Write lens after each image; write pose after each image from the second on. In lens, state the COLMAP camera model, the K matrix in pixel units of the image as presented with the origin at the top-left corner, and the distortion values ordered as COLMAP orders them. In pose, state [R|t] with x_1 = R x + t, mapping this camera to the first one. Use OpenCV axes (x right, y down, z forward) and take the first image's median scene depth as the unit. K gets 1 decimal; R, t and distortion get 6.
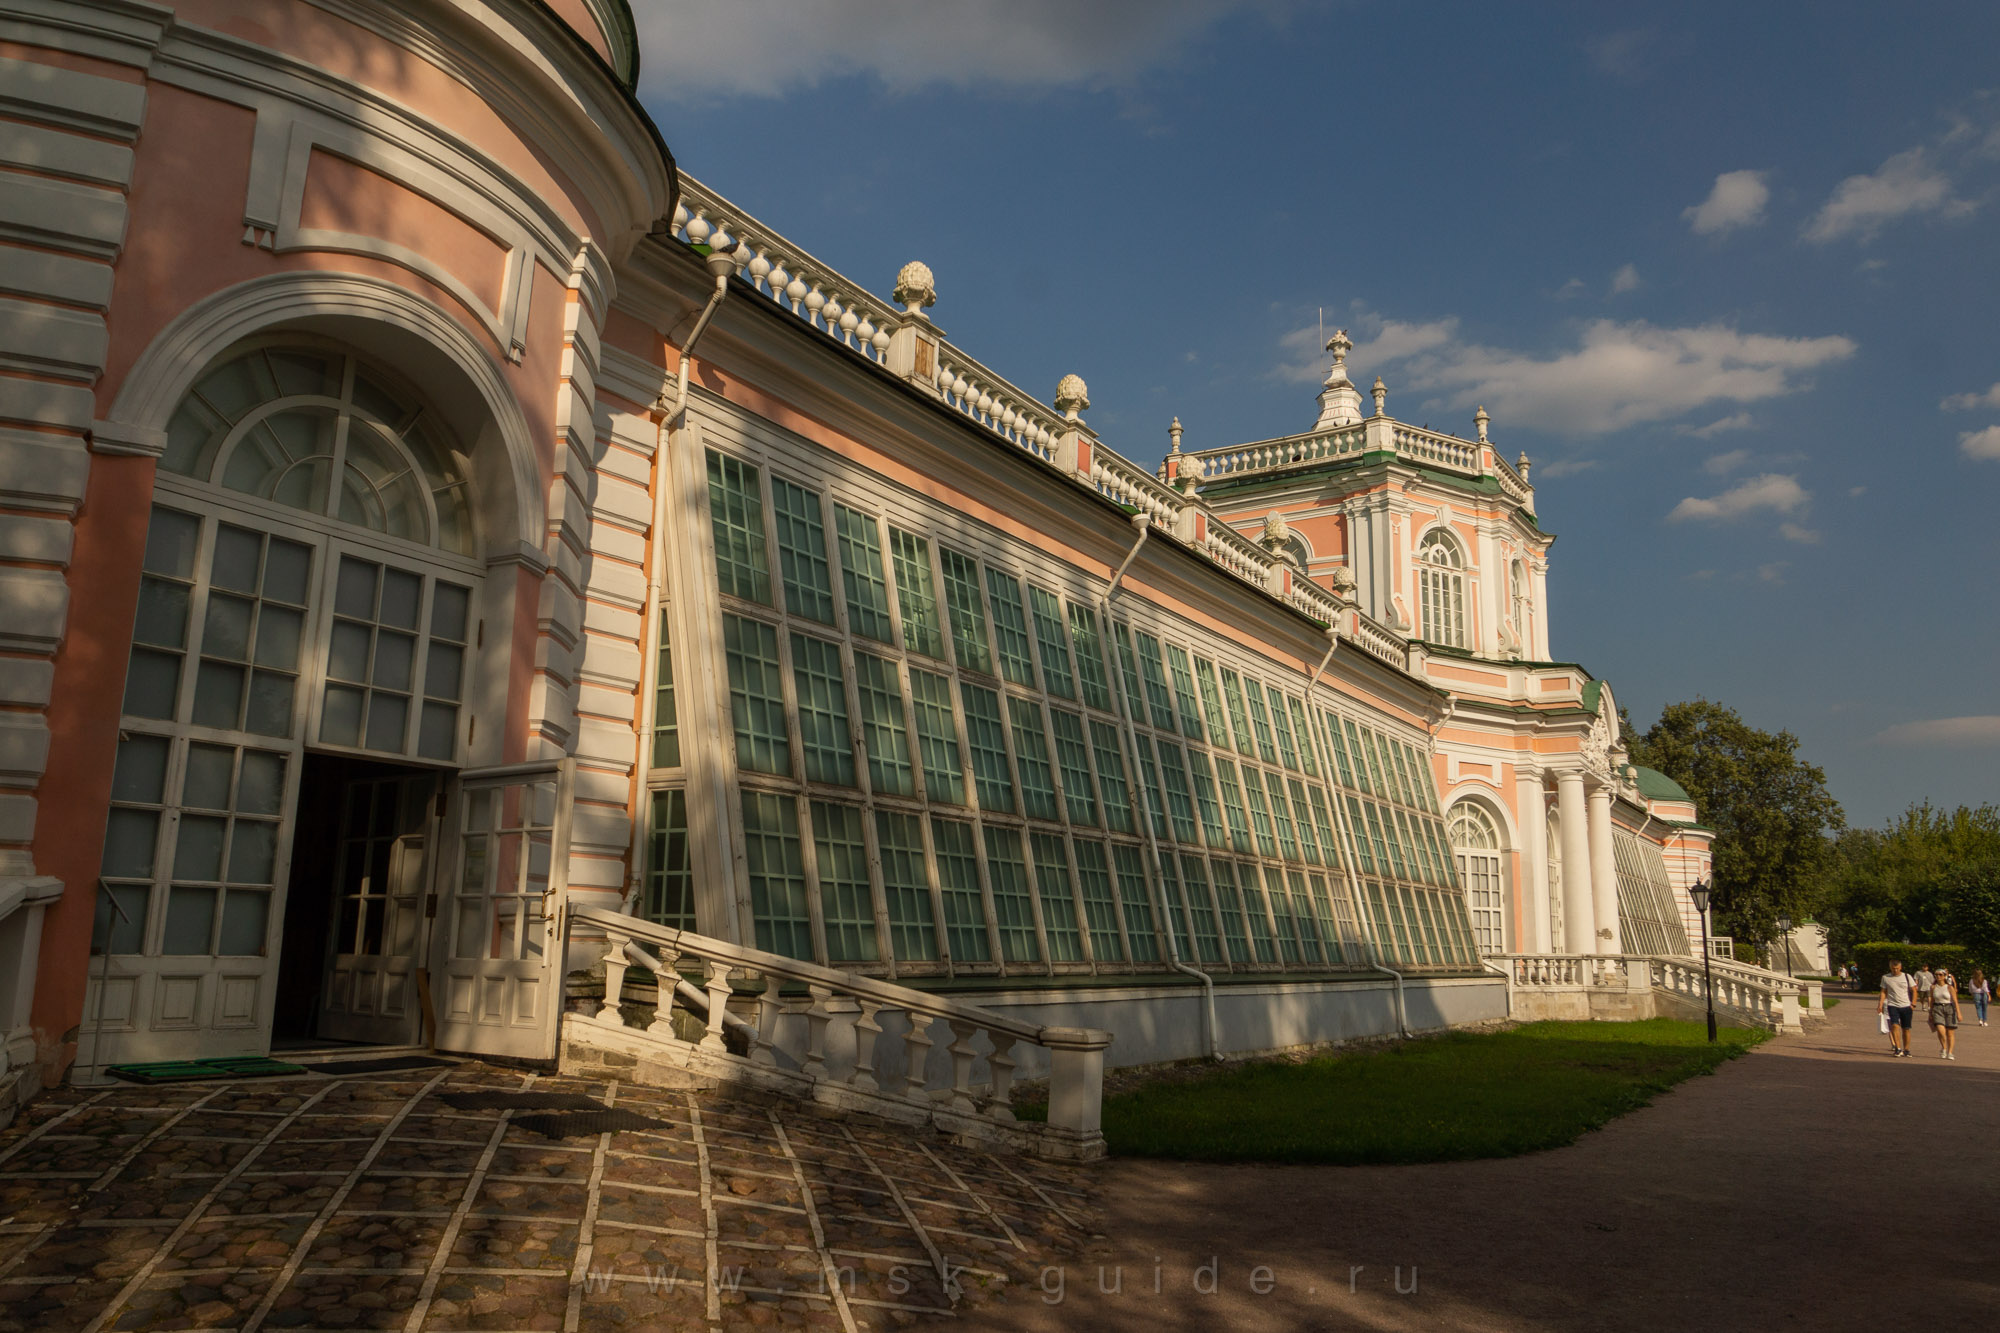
lens RADIAL K [[1418.4, 0, 1041.7], [0, 1418.4, 657.6], [0, 0, 1]] dist [-0.005526, -0.003754]
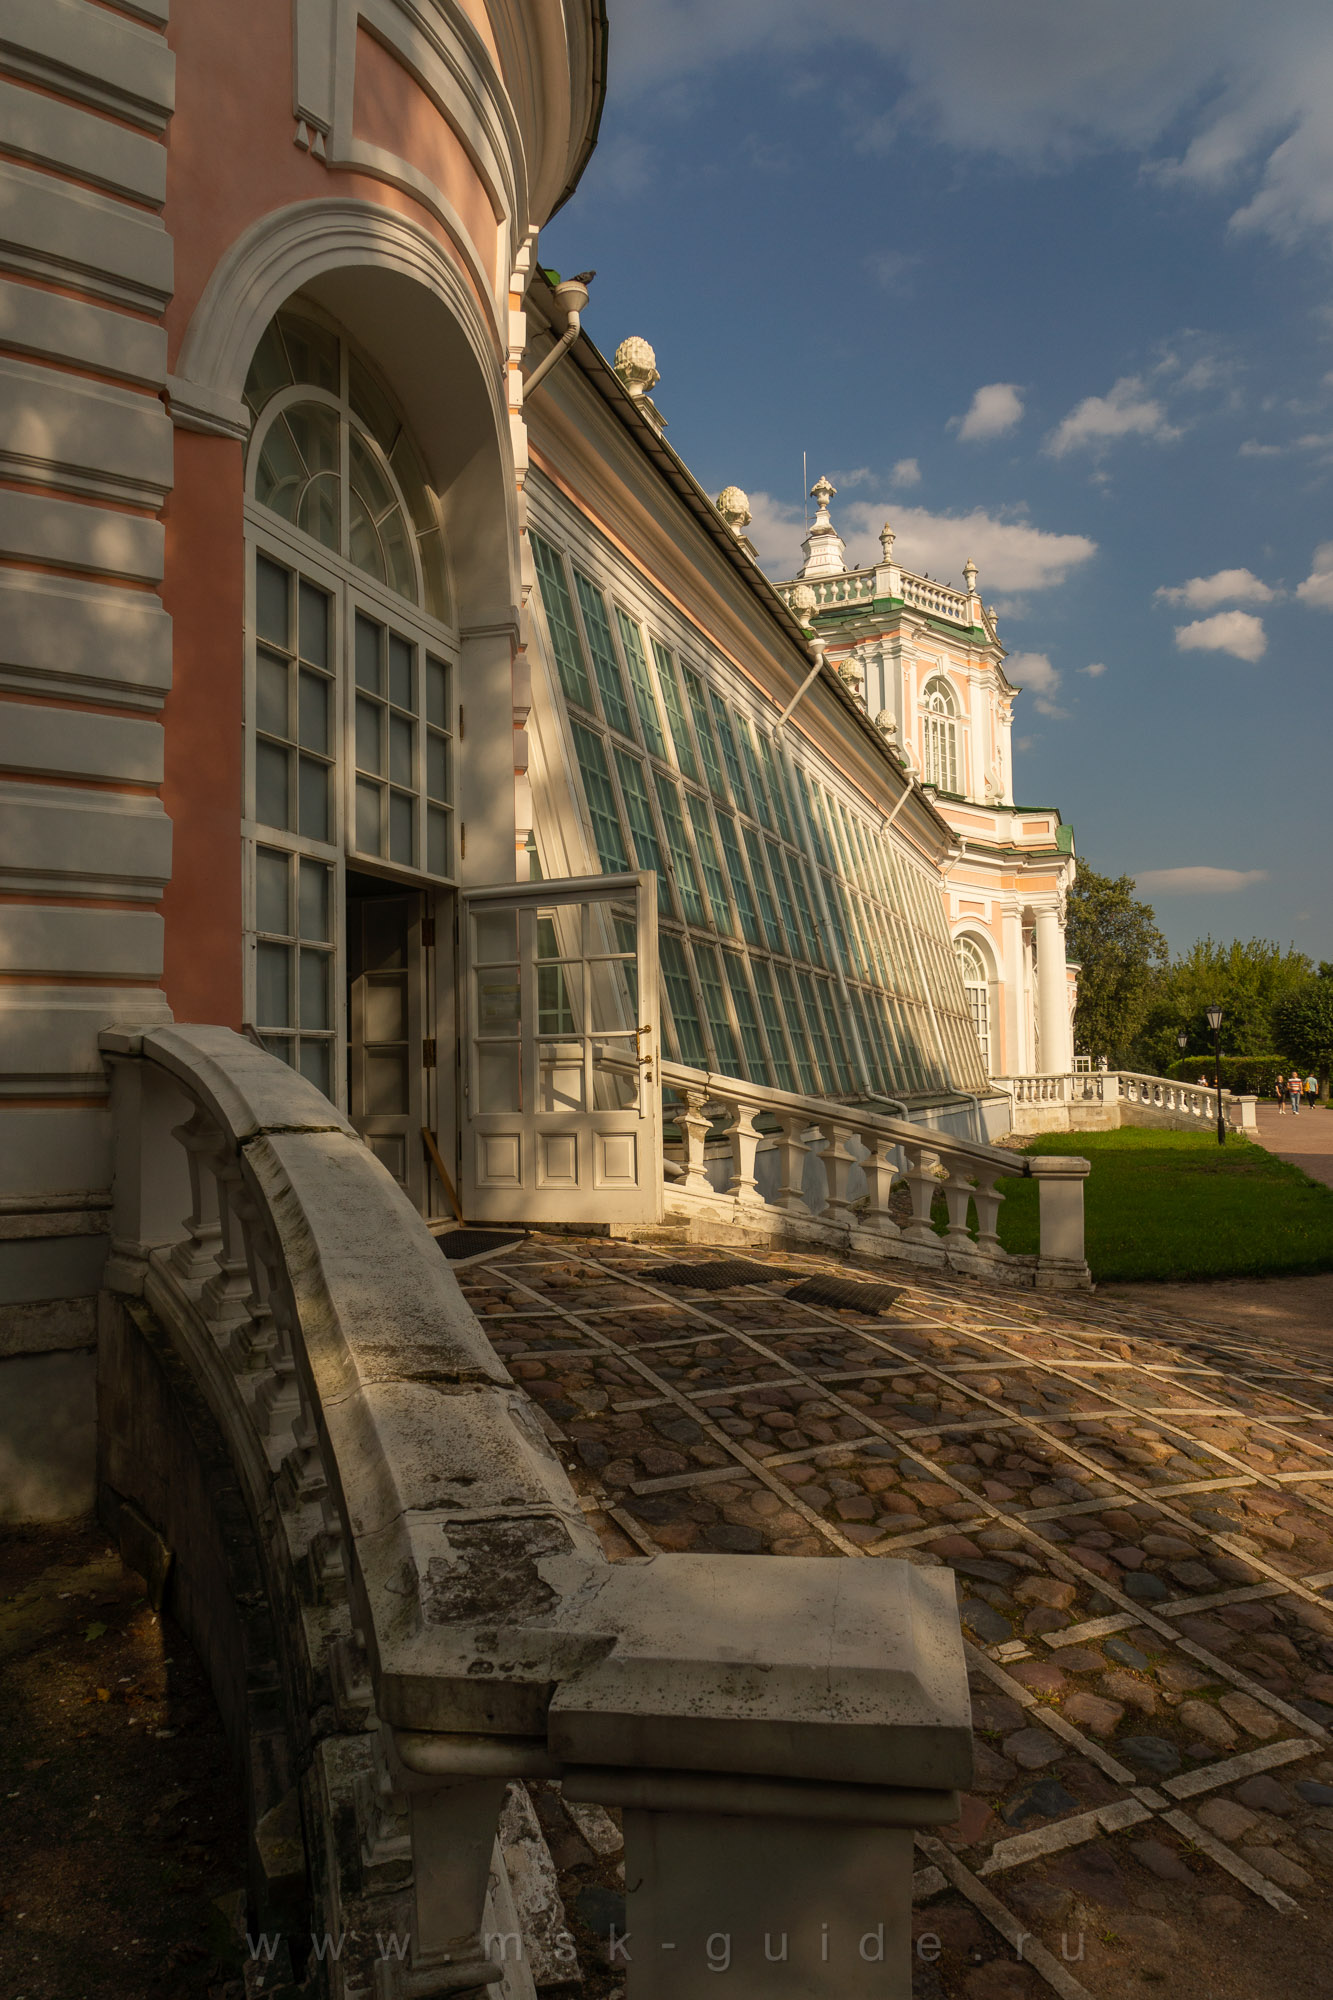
lens RADIAL K [[1338.5, 0, 666.5], [0, 1338.5, 1000.0], [0, 0, 1]] dist [-0.010426, -0.000247]
pose [[0.975455, -0.026245, 0.218631, -0.142227], [-0.003953, 0.990625, 0.136554, 0.011151], [-0.220165, -0.134067, 0.966206, 0.066109]]
